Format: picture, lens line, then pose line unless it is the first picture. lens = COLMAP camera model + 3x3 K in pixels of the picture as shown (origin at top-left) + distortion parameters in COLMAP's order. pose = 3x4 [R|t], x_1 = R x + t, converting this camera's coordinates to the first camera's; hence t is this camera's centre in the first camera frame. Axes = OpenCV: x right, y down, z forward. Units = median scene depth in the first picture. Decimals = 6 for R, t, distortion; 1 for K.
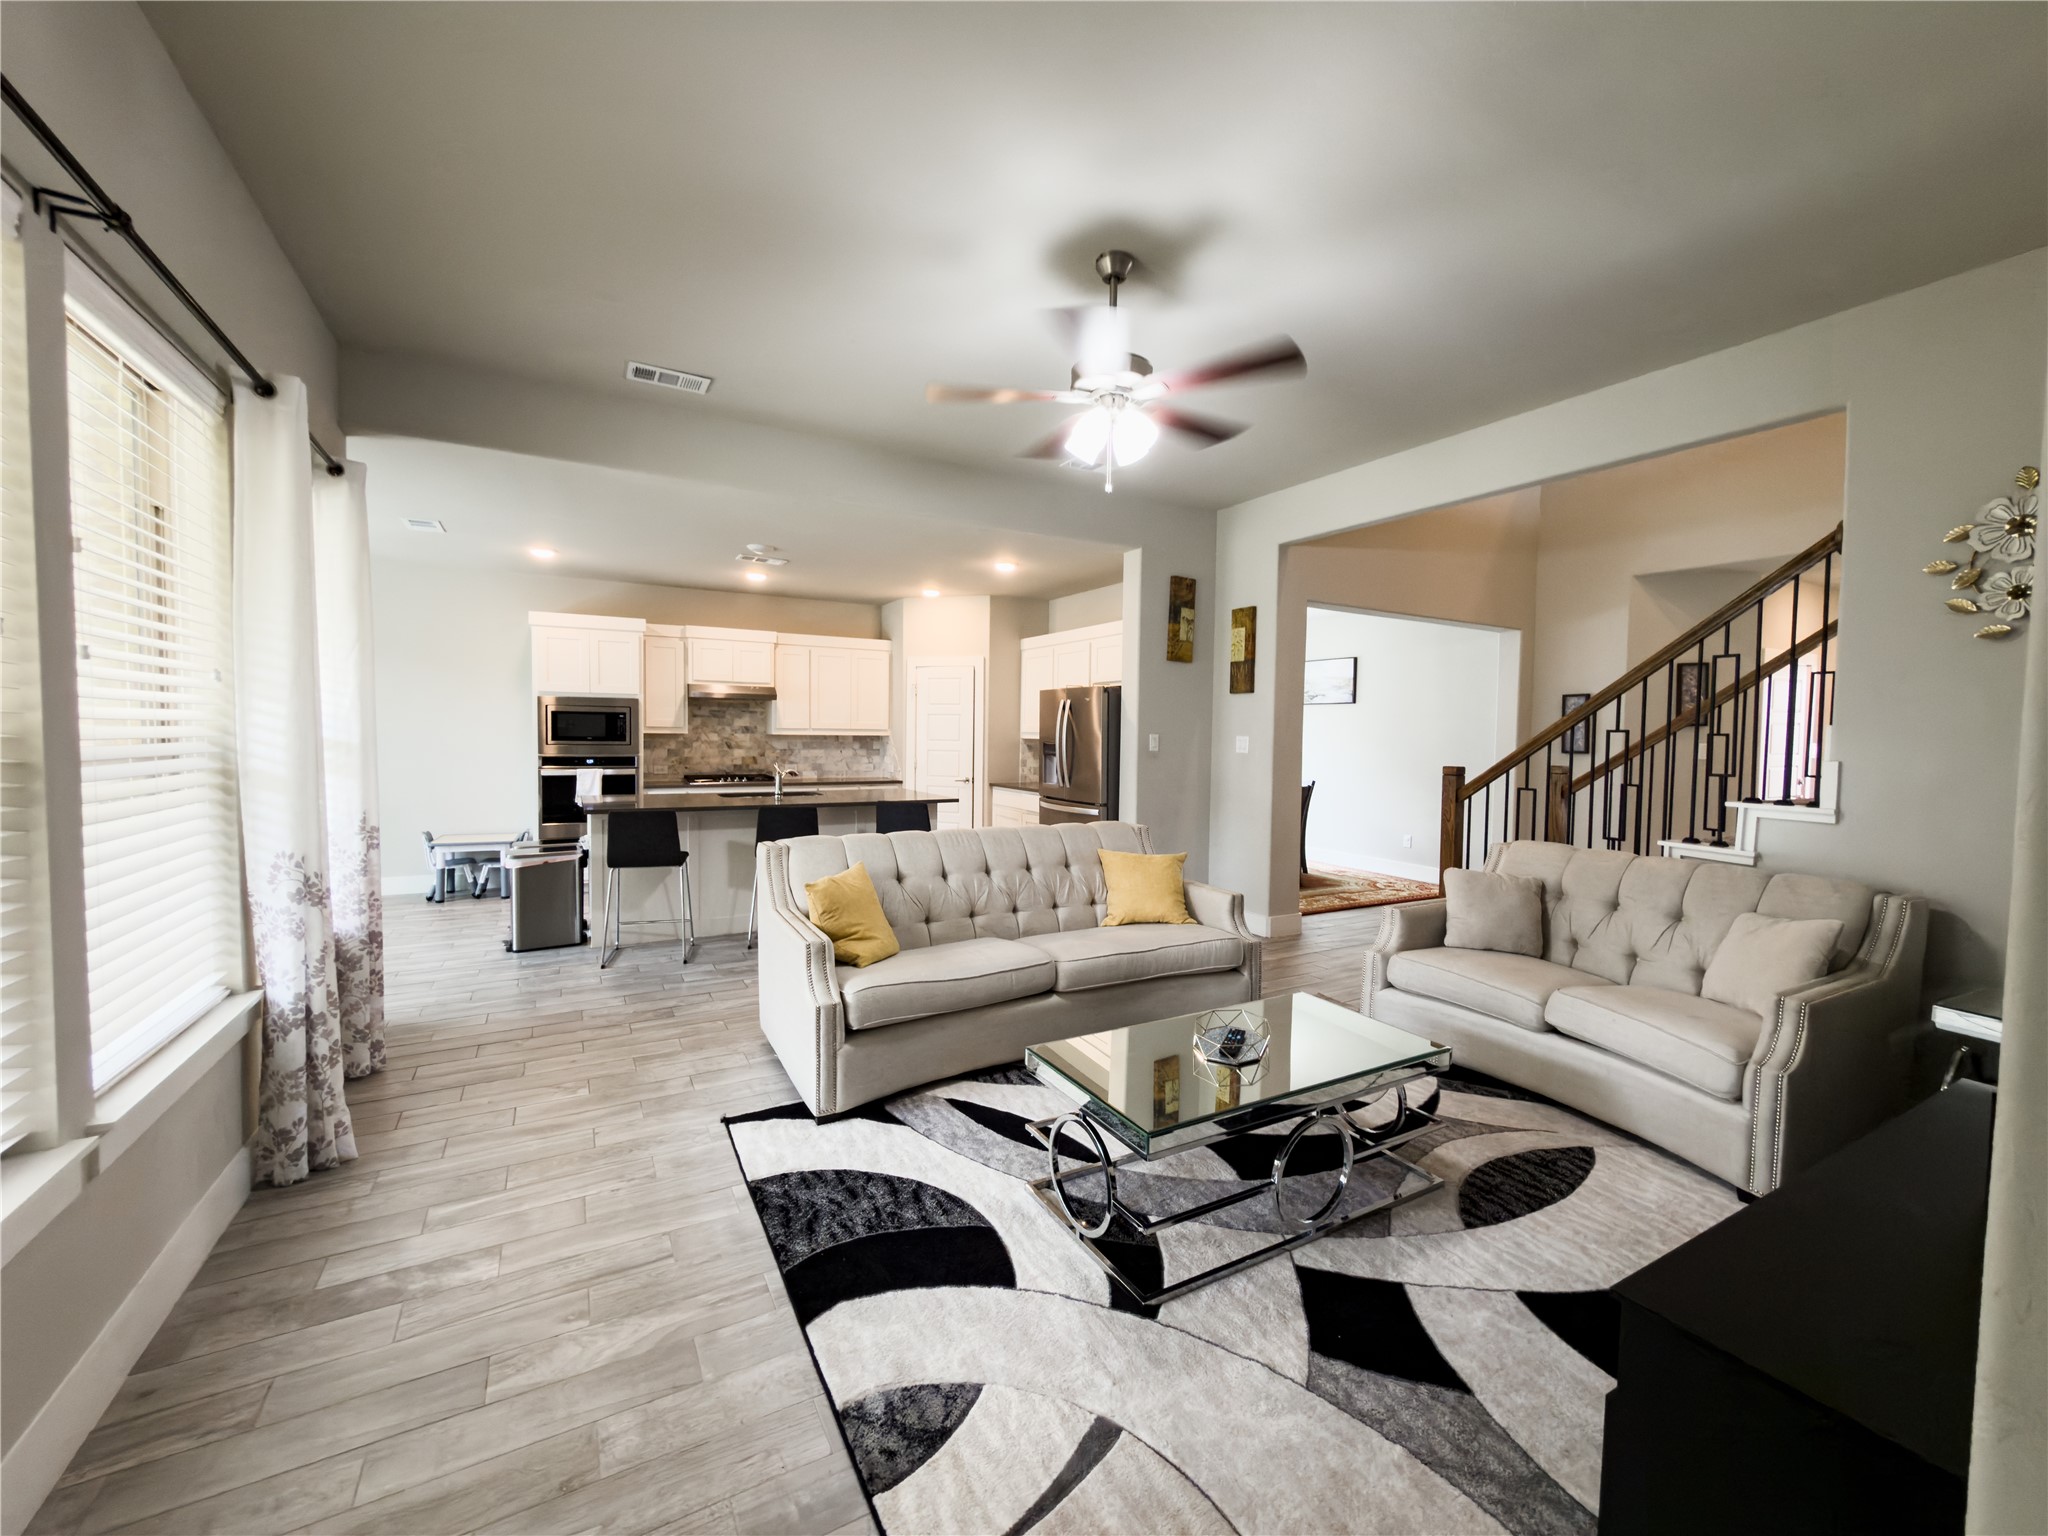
lens RADIAL K [[812.4, 0, 1024.0], [0, 812.4, 768.0], [0, 0, 1]] dist [-0.000076, -0.000062]
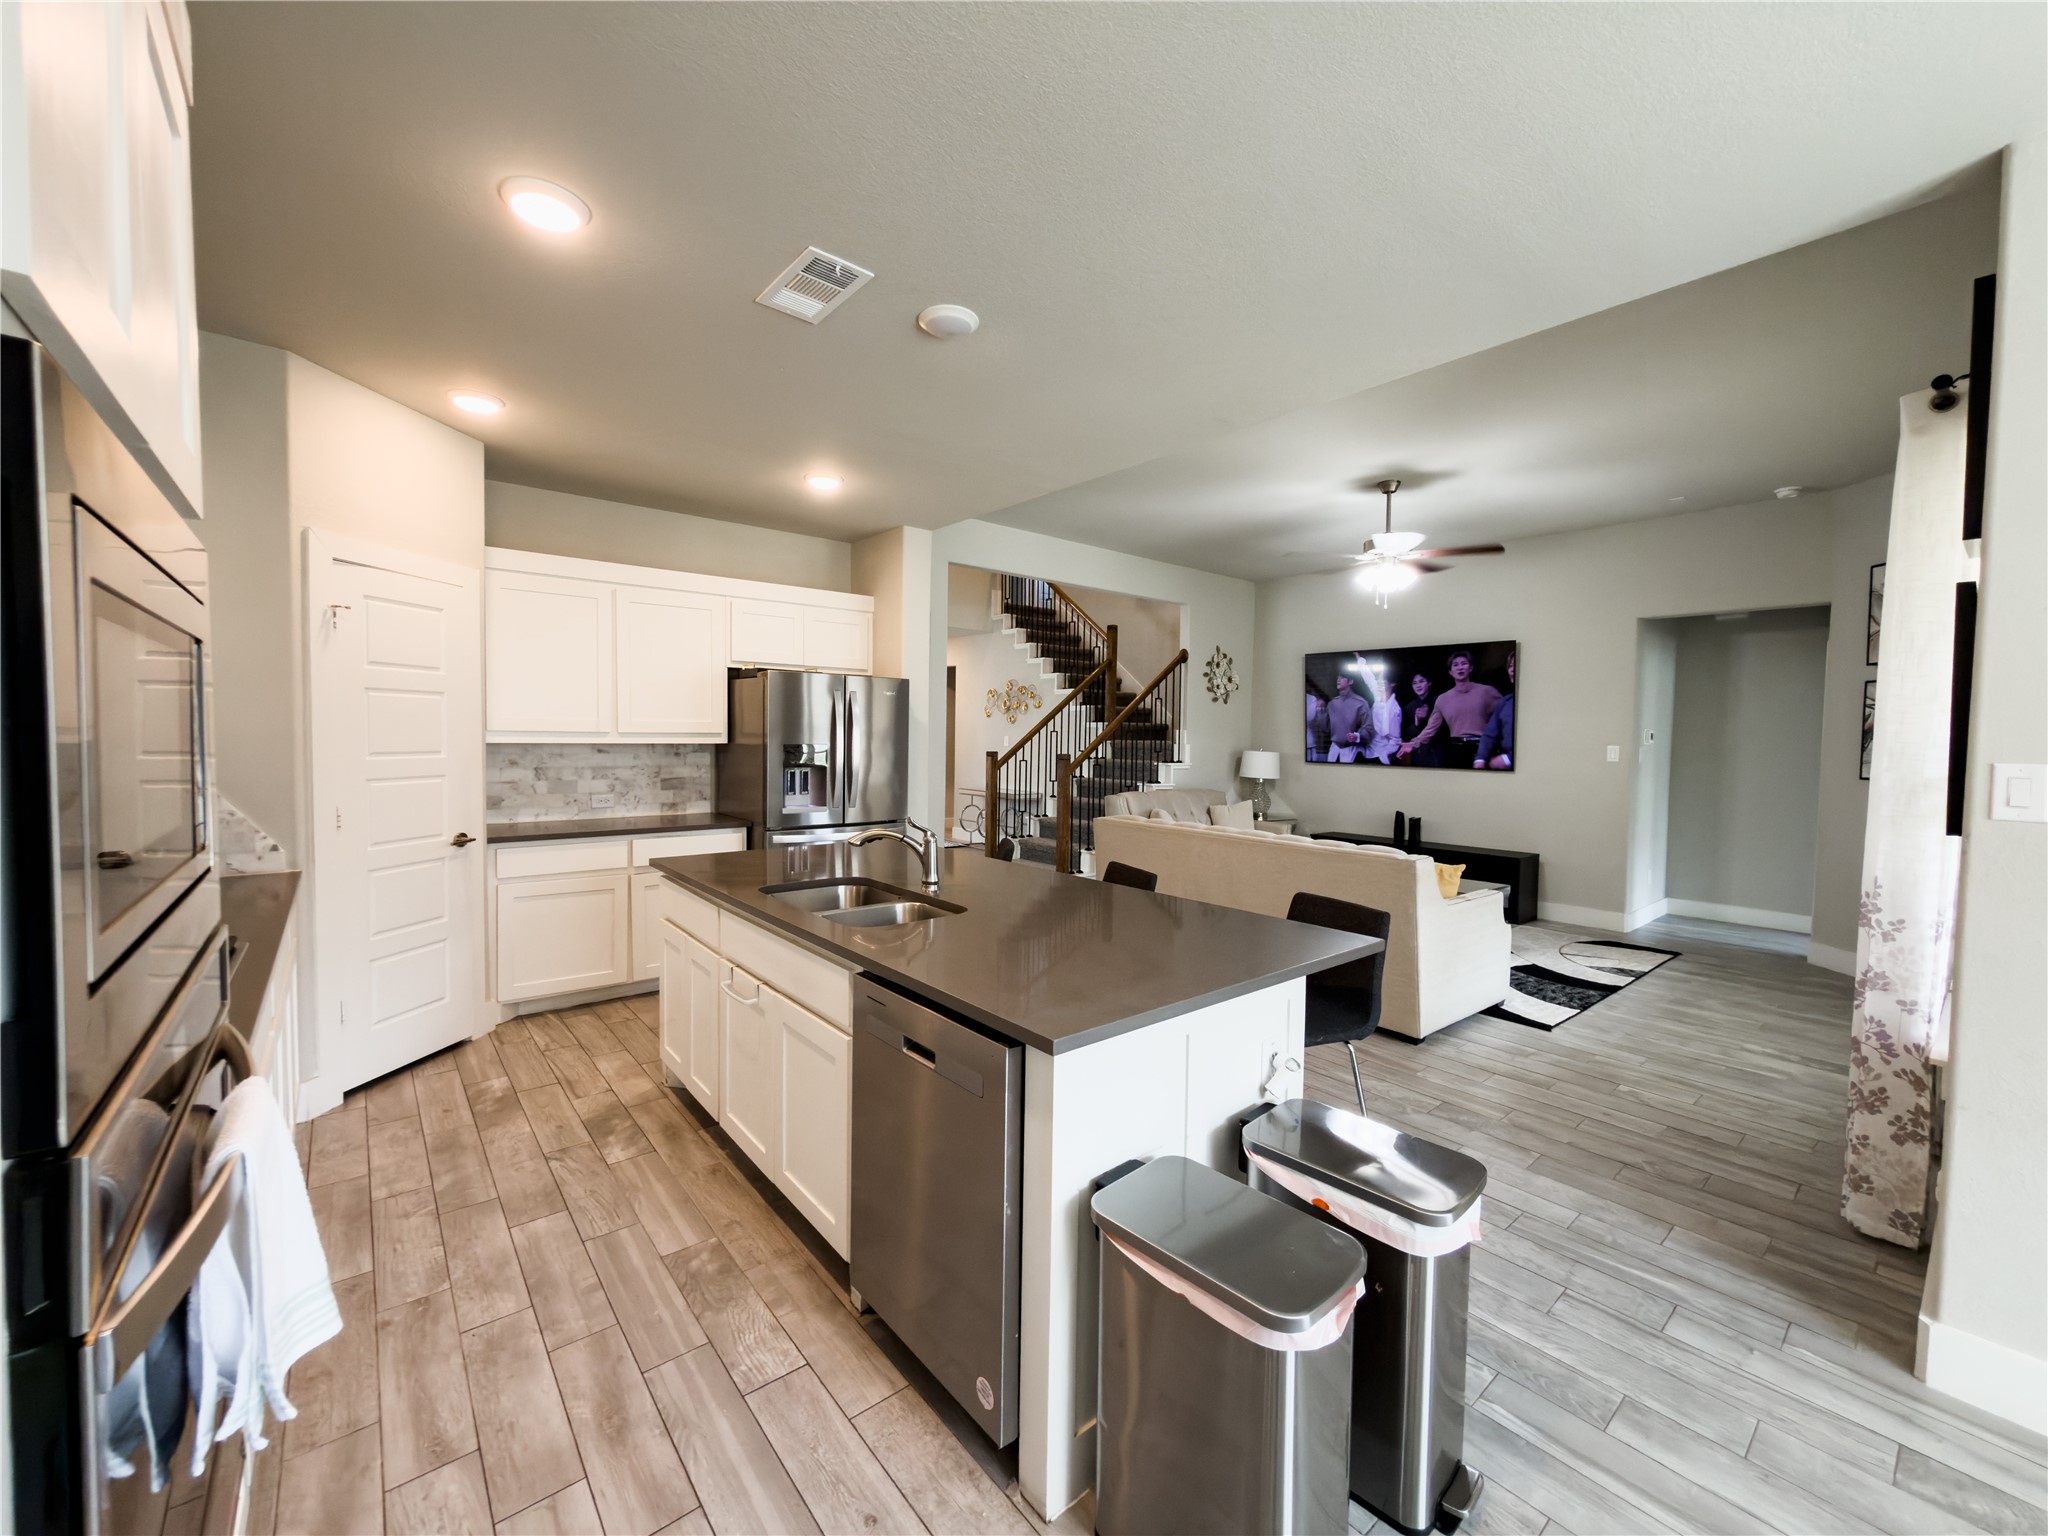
lens RADIAL K [[833.4, 0, 1024.0], [0, 833.4, 768.0], [0, 0, 1]] dist [-0.001604, -0.000180]
pose [[-0.181809, -0.065129, 0.981175, -0.603424], [0.026569, 0.997115, 0.071110, -0.048898], [-0.982975, 0.038998, -0.179554, 0.817286]]
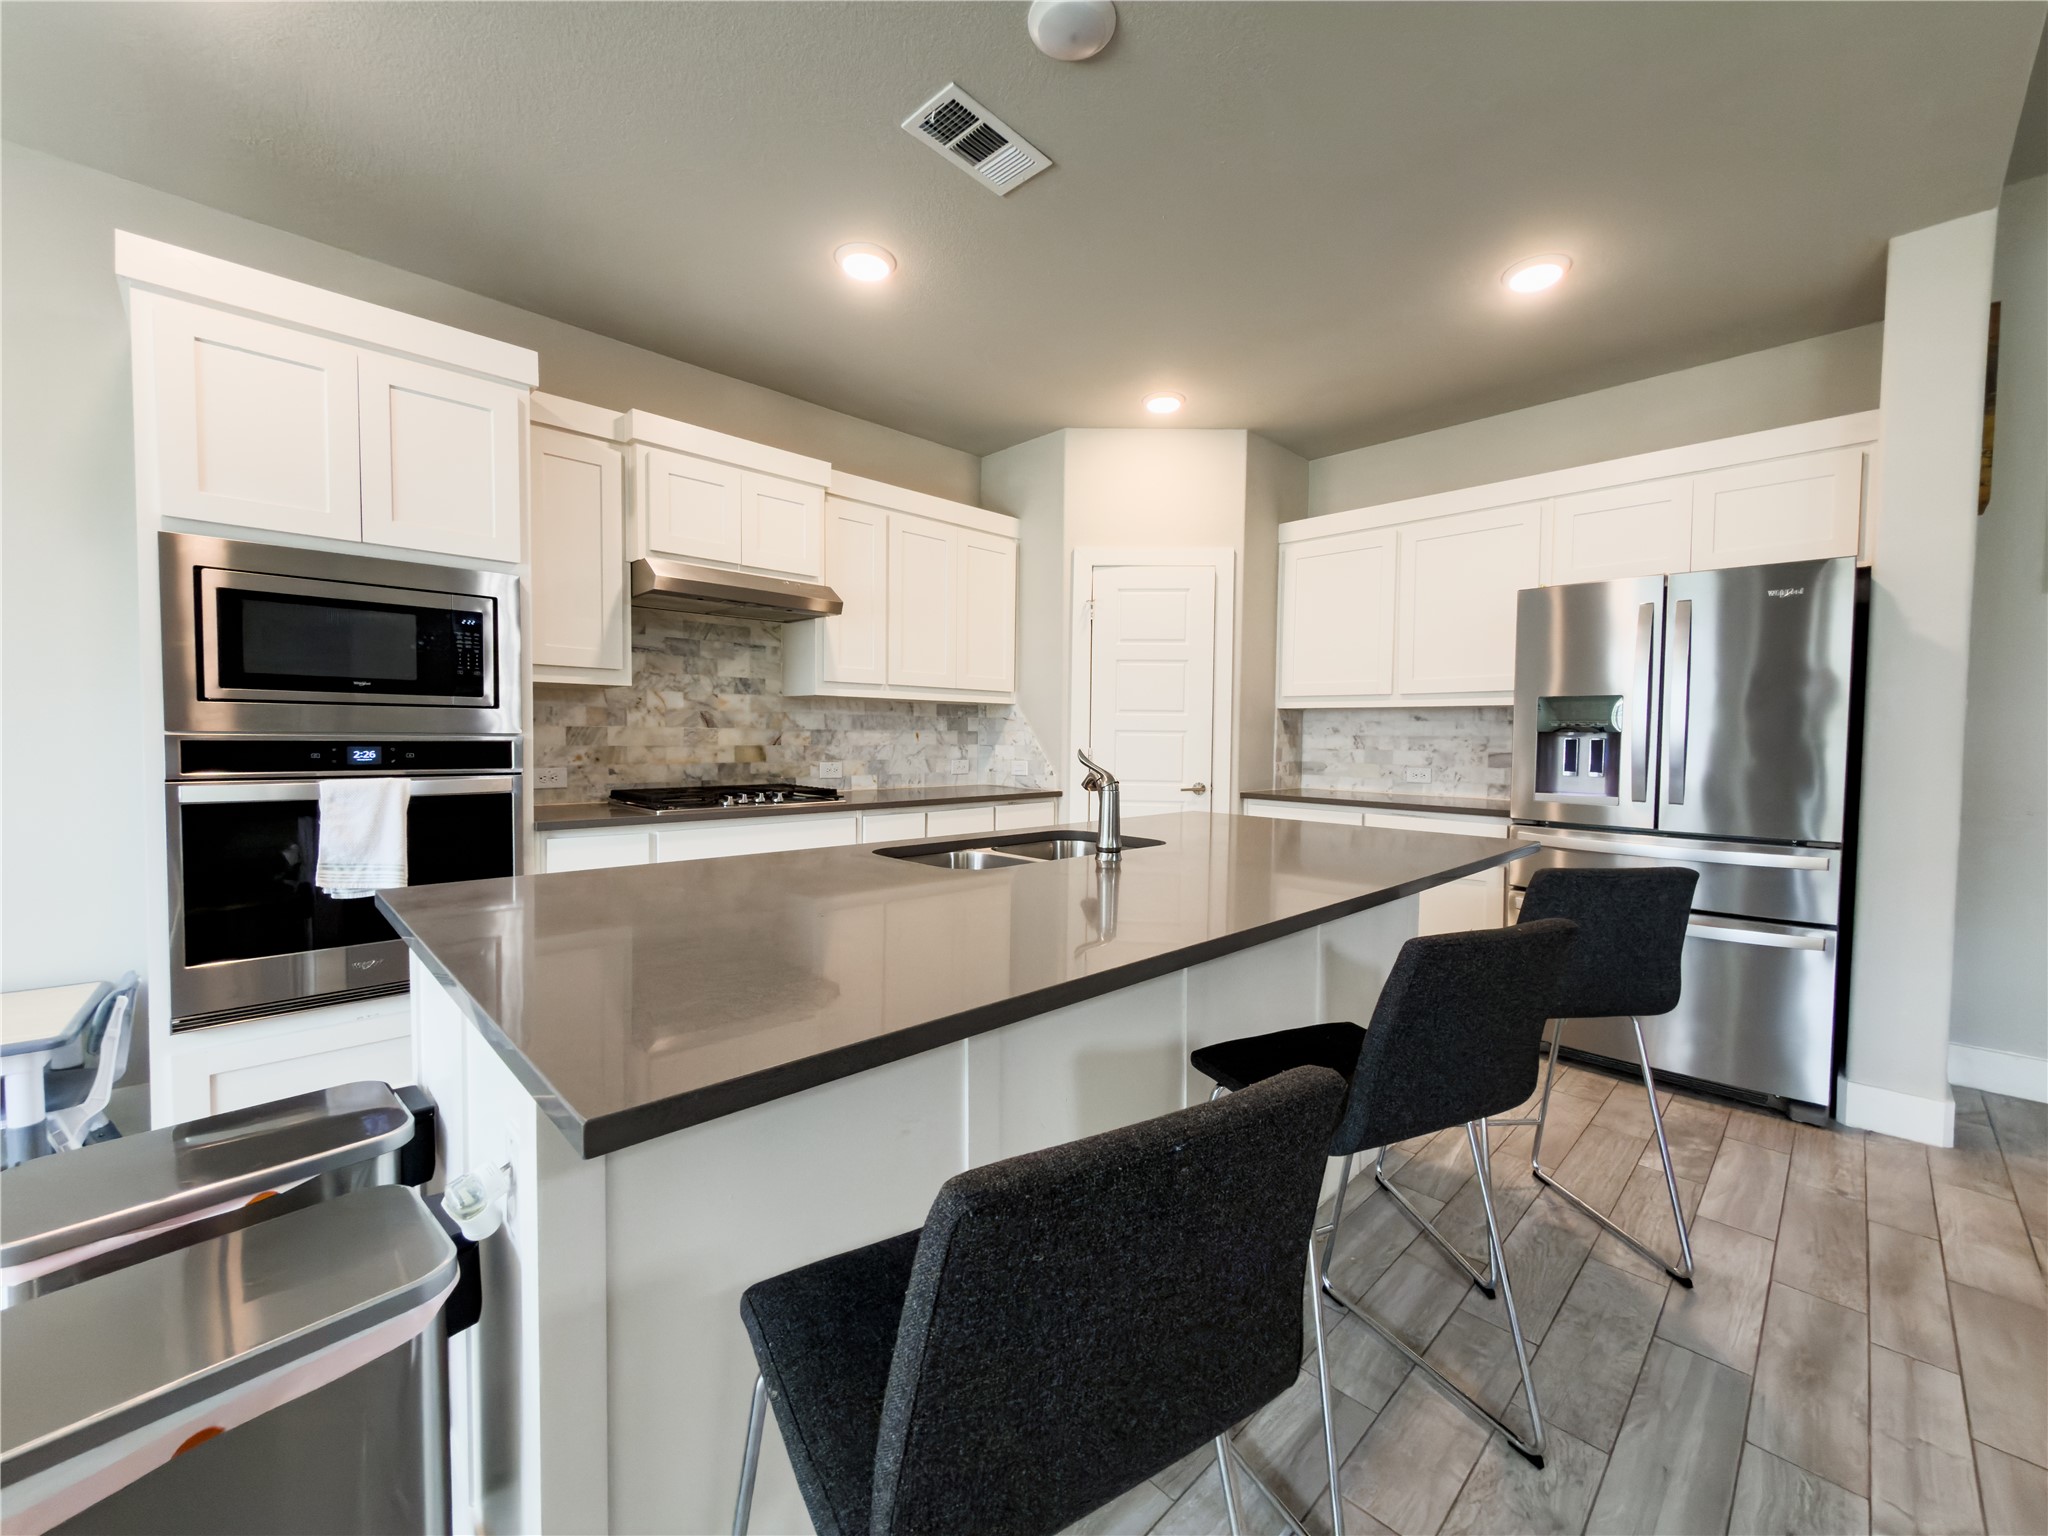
lens RADIAL K [[812.4, 0, 1024.0], [0, 812.4, 768.0], [0, 0, 1]] dist [-0.000076, -0.000062]
pose [[0.965712, -0.015527, 0.259153, -0.336465], [0.016020, 0.999872, 0.000208, 0.000945], [-0.259123, 0.003951, 0.965836, 0.571982]]
